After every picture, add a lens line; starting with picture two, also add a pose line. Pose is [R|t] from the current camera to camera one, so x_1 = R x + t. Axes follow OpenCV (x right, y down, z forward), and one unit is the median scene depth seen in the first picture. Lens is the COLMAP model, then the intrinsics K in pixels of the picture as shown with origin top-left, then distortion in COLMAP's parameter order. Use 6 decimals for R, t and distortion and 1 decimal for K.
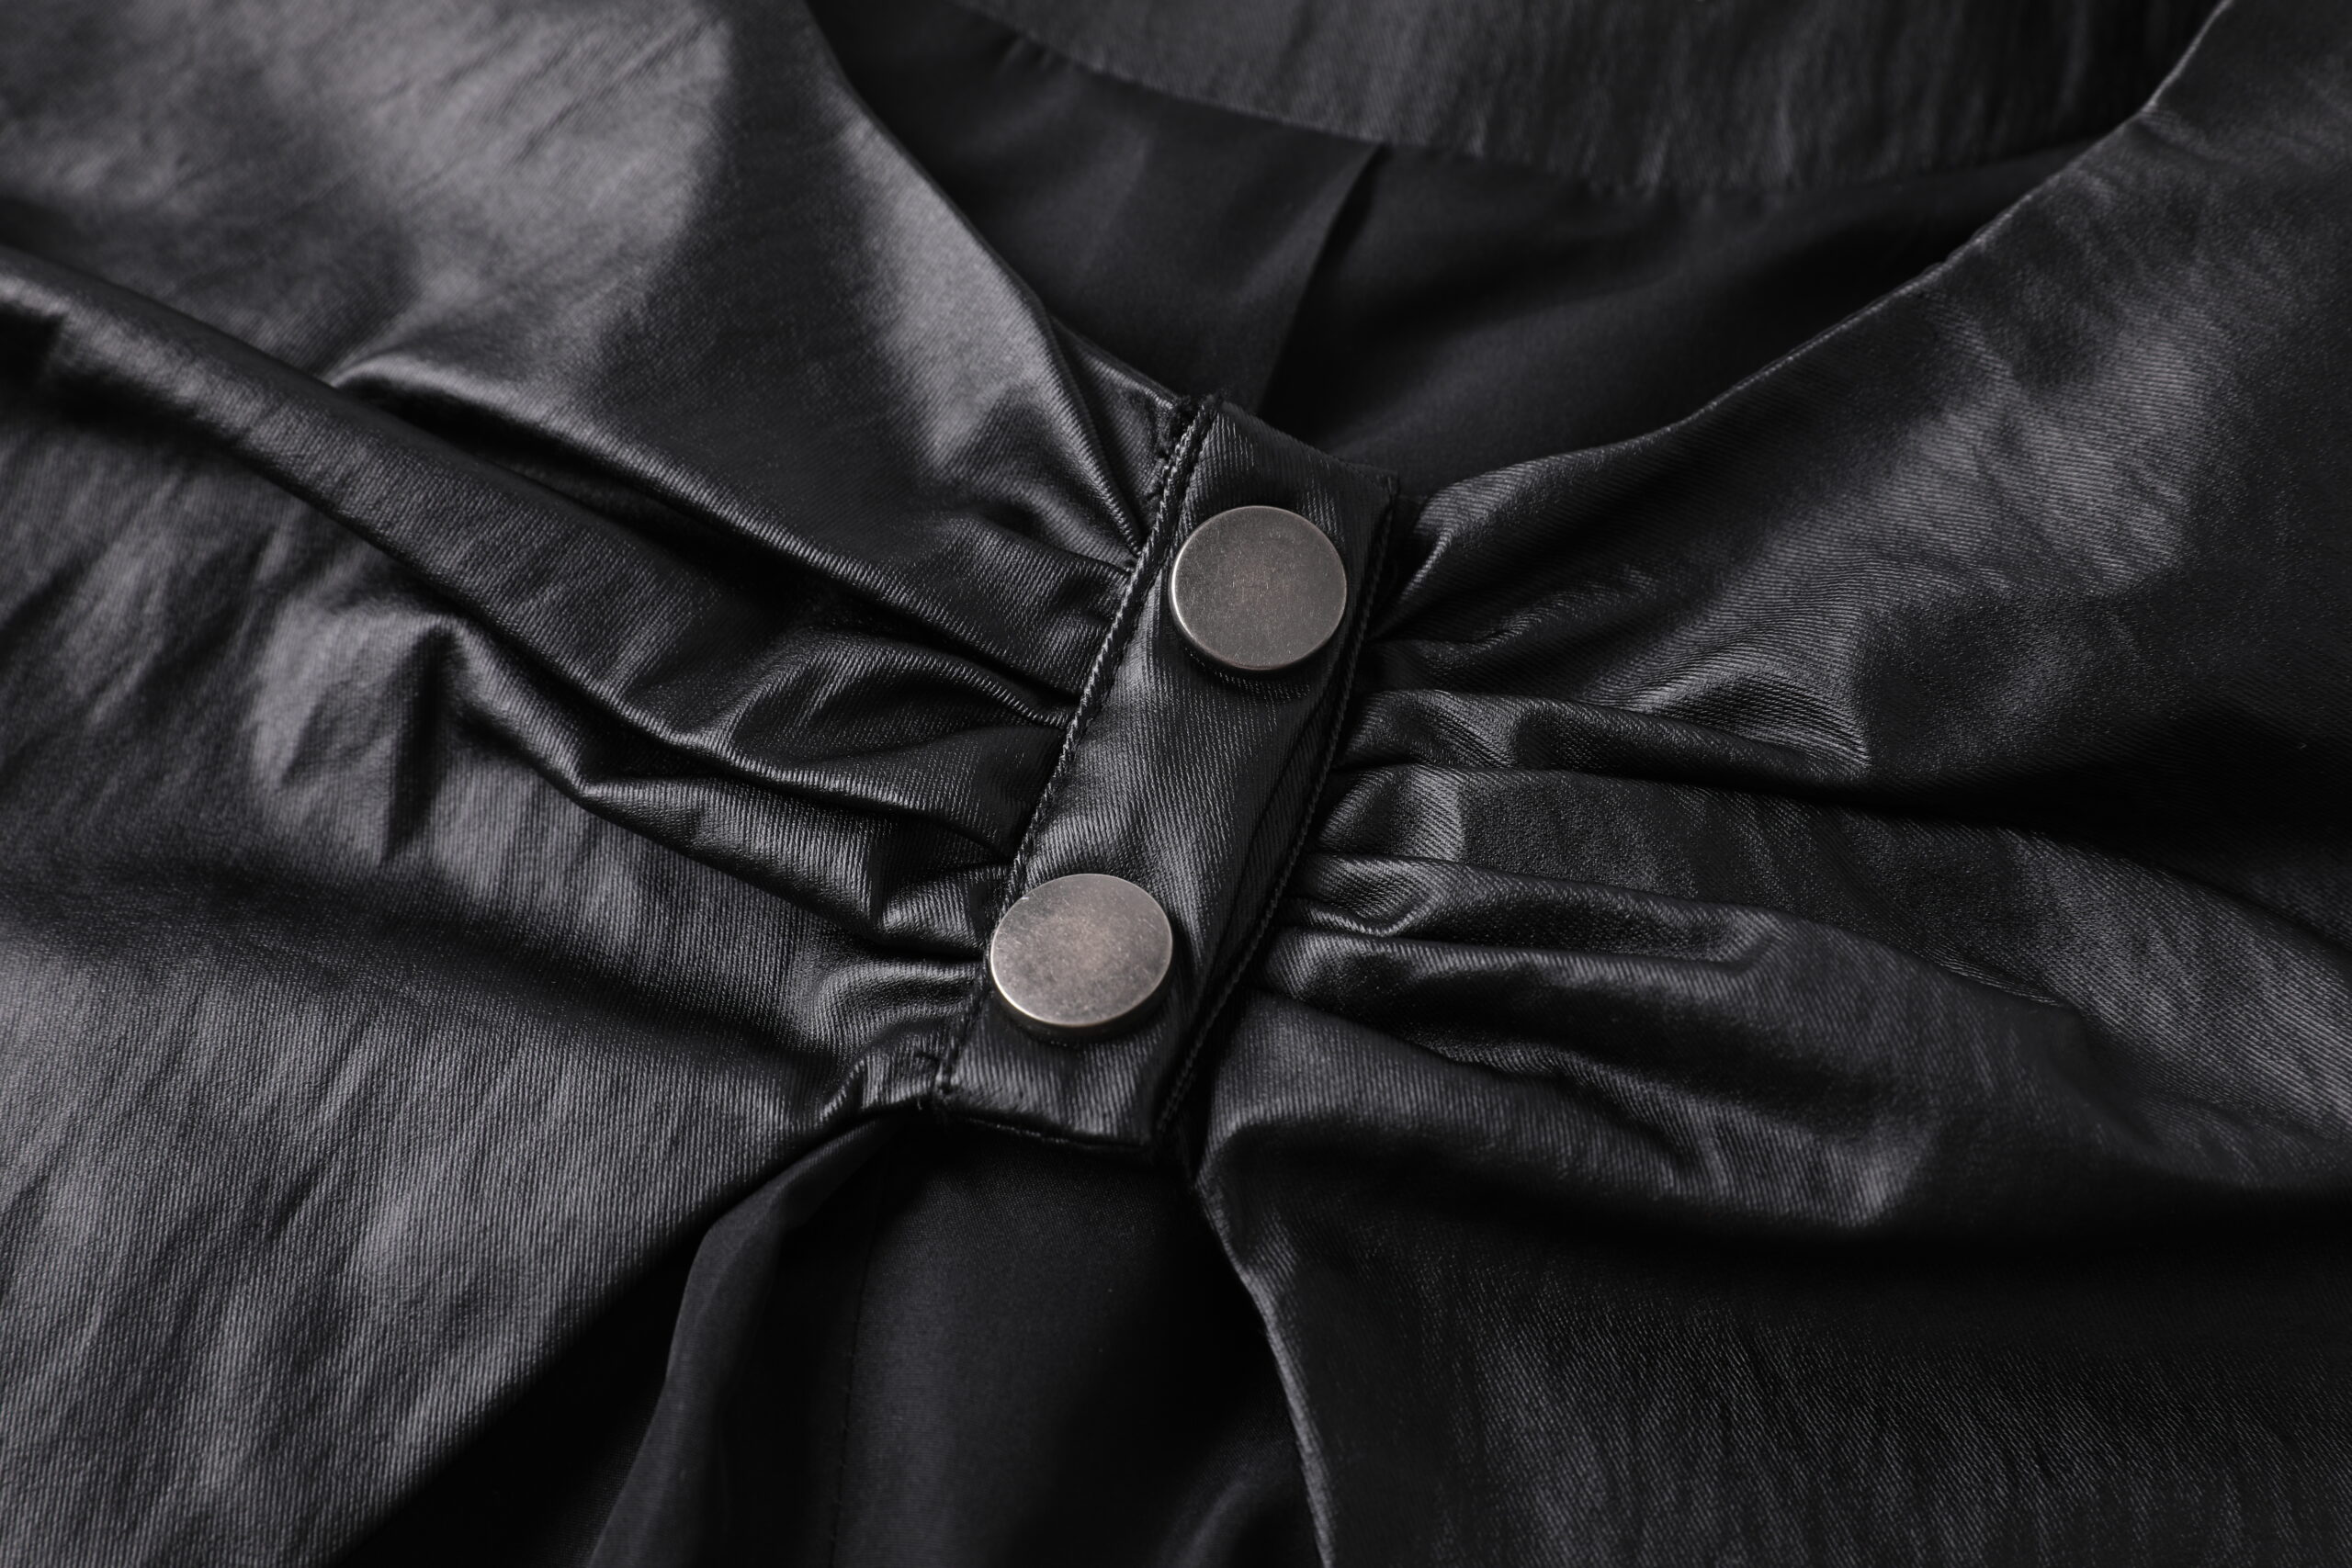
lens RADIAL K [[4035.8, 0, 1169.1], [0, 4035.8, 784.5], [0, 0, 1]] dist [0.026048, 0.000000]
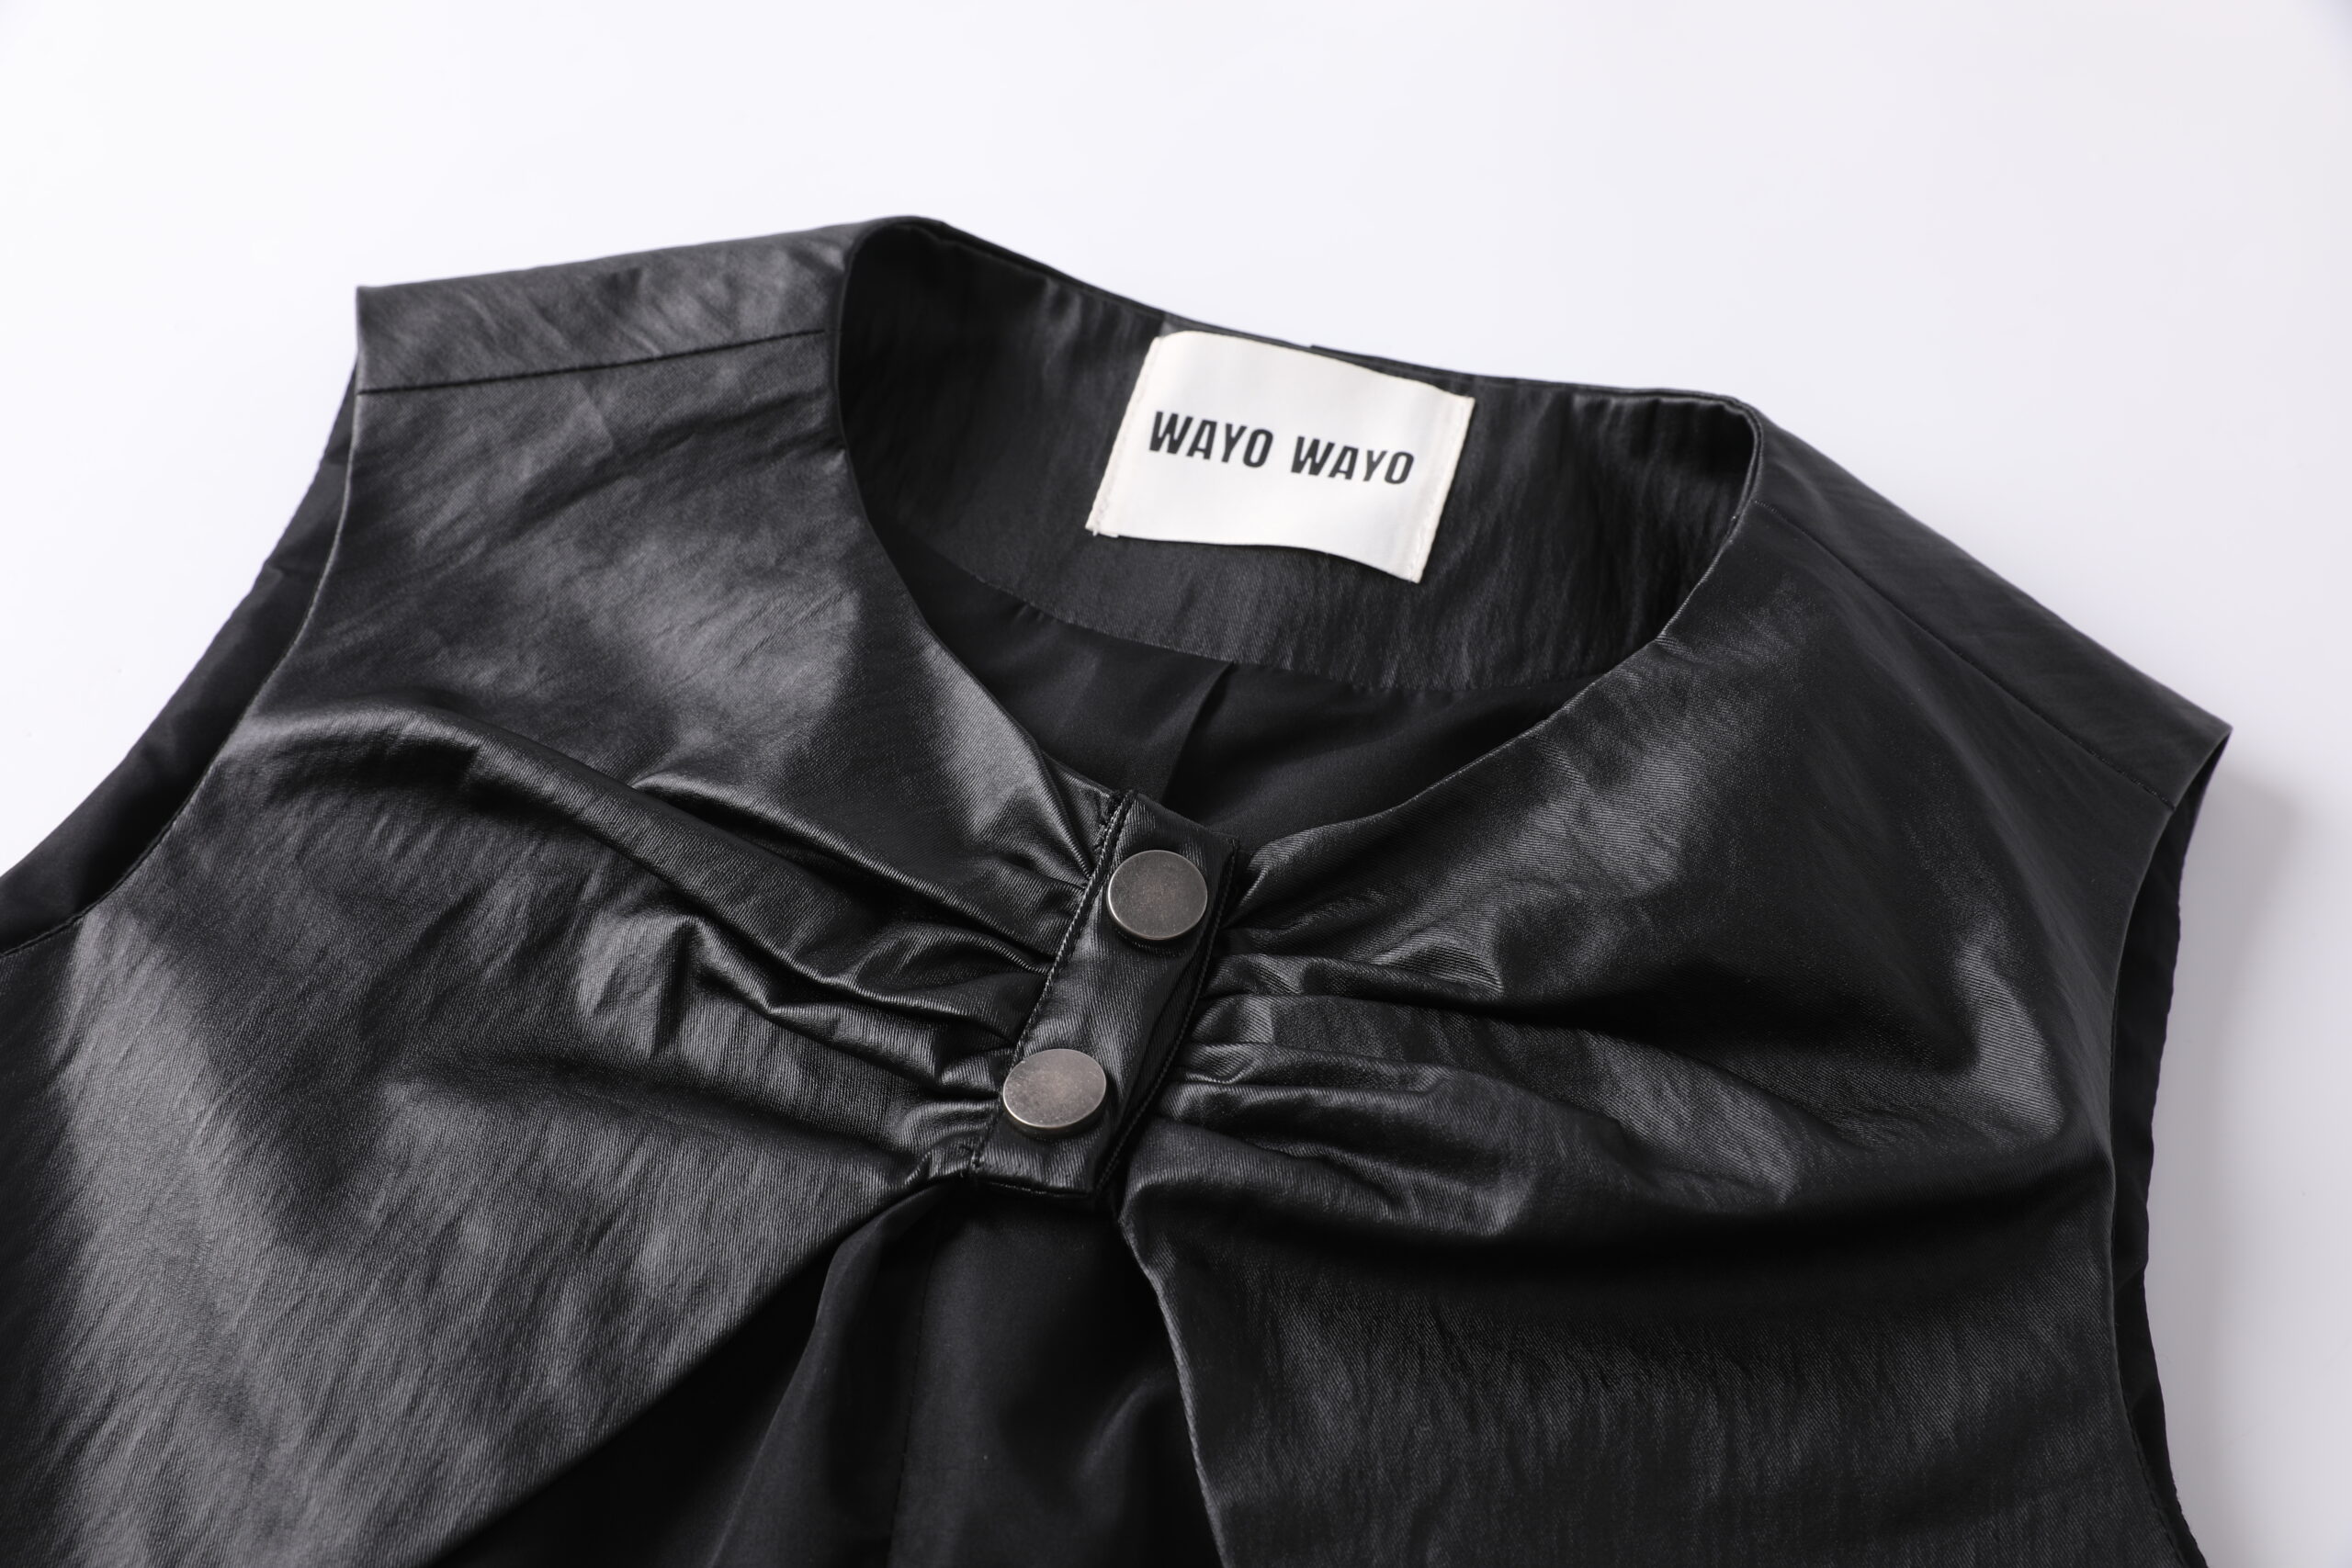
lens RADIAL K [[3386.3, 0, 1181.4], [0, 3386.3, 783.8], [0, 0, 1]] dist [0.102634, 0.000000]
pose [[0.999973, 0.001472, 0.007184, 0.022137], [-0.000121, 0.982816, -0.184590, 0.177796], [-0.007333, 0.184584, 0.982789, -0.465427]]
